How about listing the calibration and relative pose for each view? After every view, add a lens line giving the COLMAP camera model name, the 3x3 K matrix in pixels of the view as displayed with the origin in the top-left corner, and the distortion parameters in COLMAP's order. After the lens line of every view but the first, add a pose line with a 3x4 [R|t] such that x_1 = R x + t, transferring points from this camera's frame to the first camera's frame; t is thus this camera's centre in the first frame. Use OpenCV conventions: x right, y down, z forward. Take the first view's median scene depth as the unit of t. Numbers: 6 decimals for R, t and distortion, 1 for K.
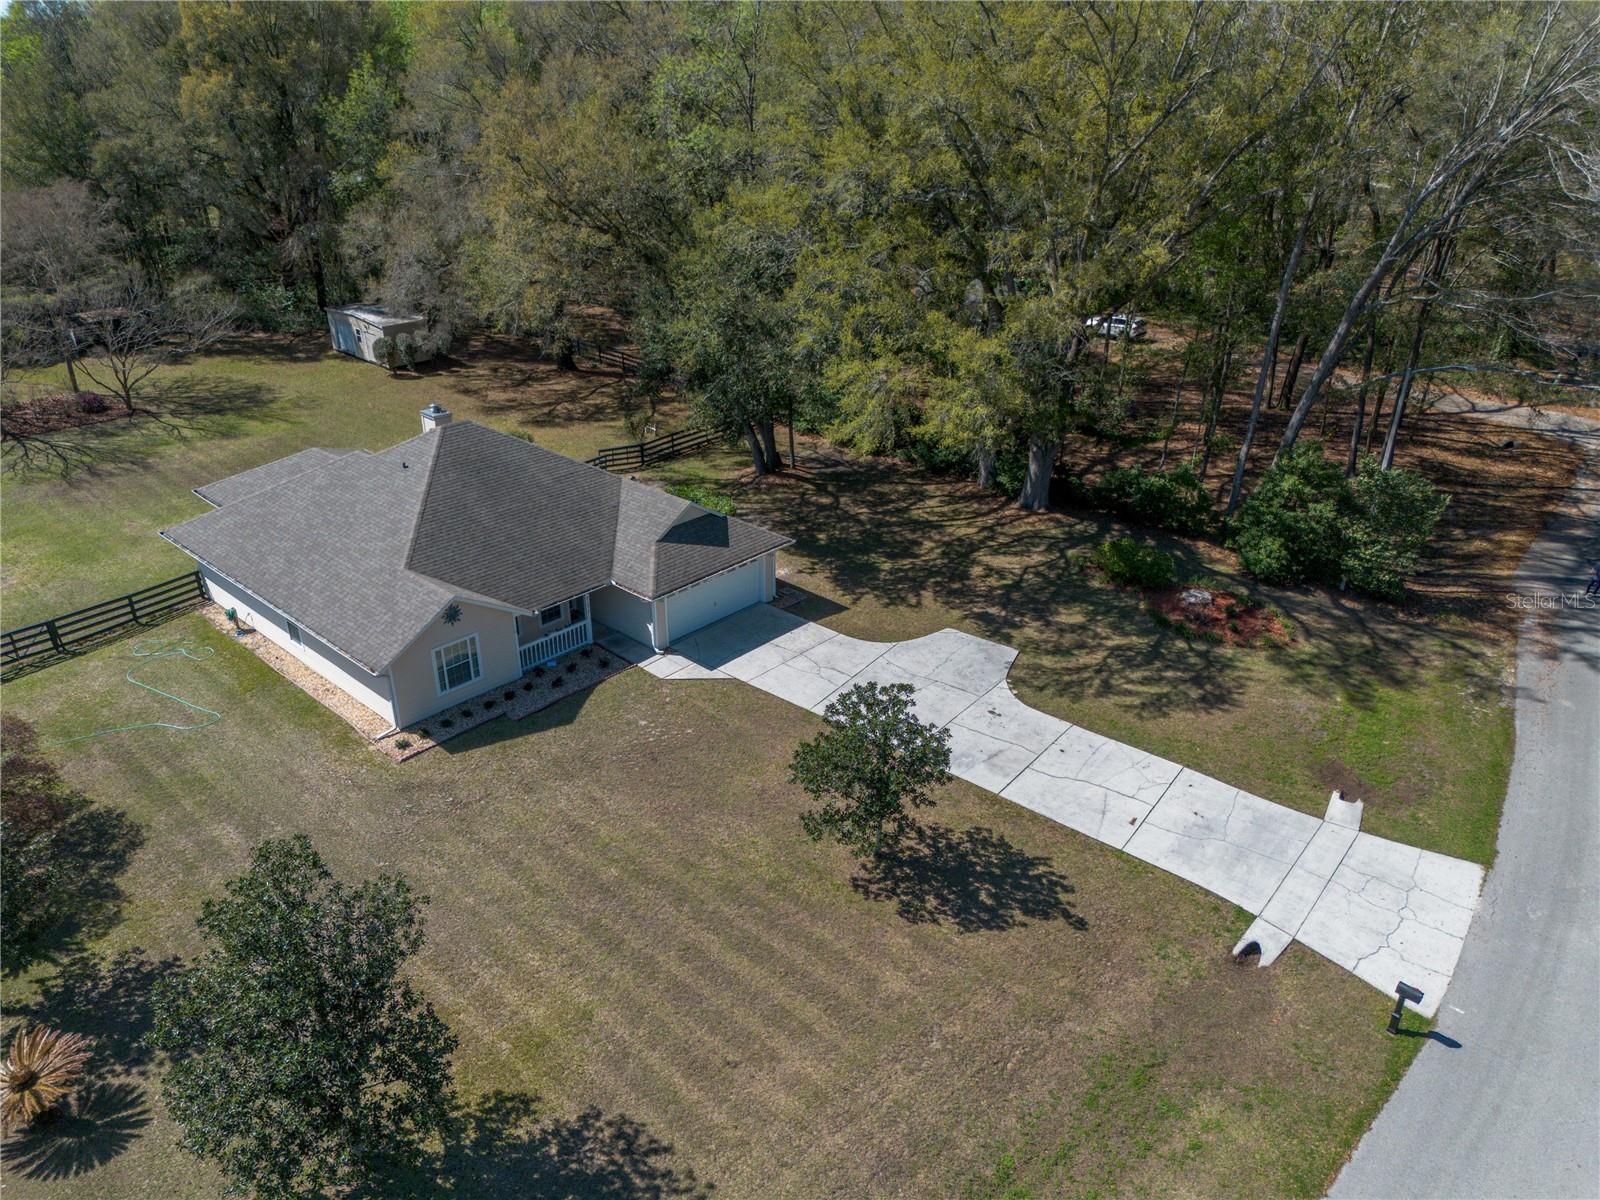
lens RADIAL K [[1130.2, 0, 810.2], [0, 1130.2, 600.1], [0, 0, 1]] dist [0.081827, -0.103596]
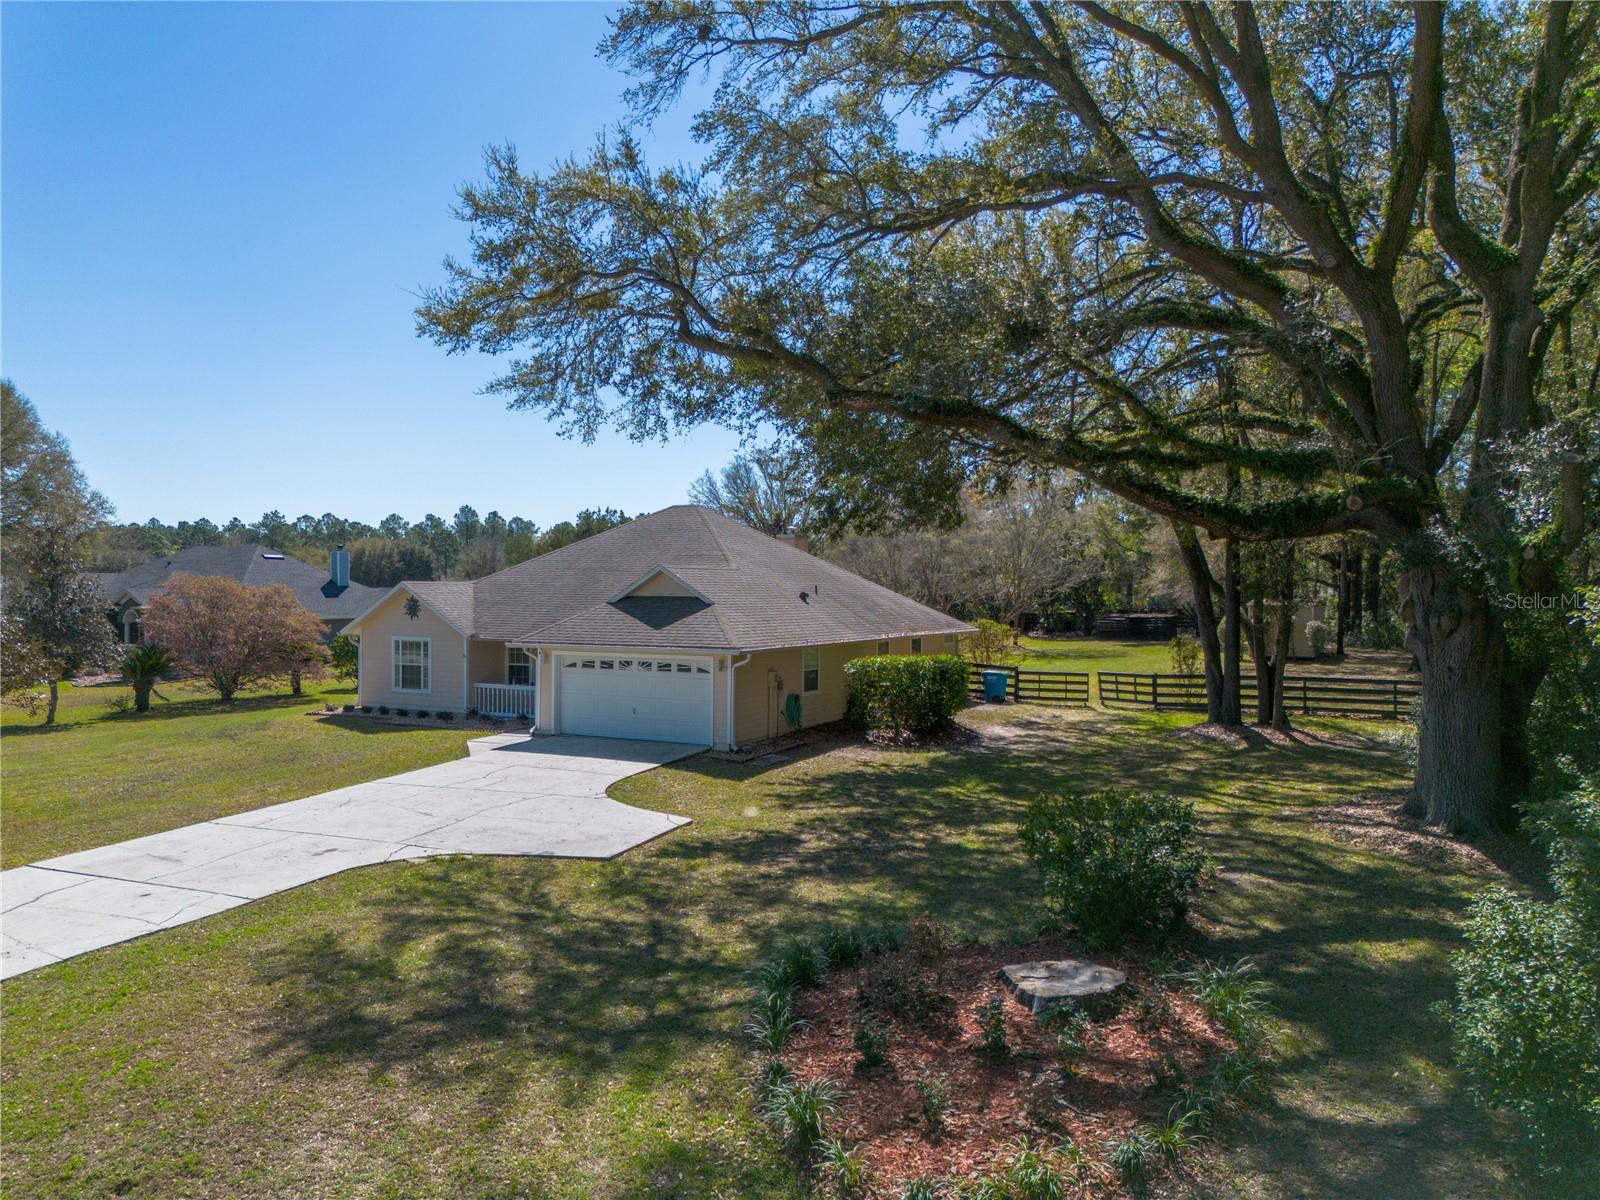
lens RADIAL K [[1130.2, 0, 810.2], [0, 1130.2, 600.1], [0, 0, 1]] dist [0.081827, -0.103596]
pose [[0.254457, 0.010682, -0.967025, 0.632039], [-0.425864, 0.899005, -0.102129, -0.032489], [0.868269, 0.437809, 0.233307, 0.933081]]
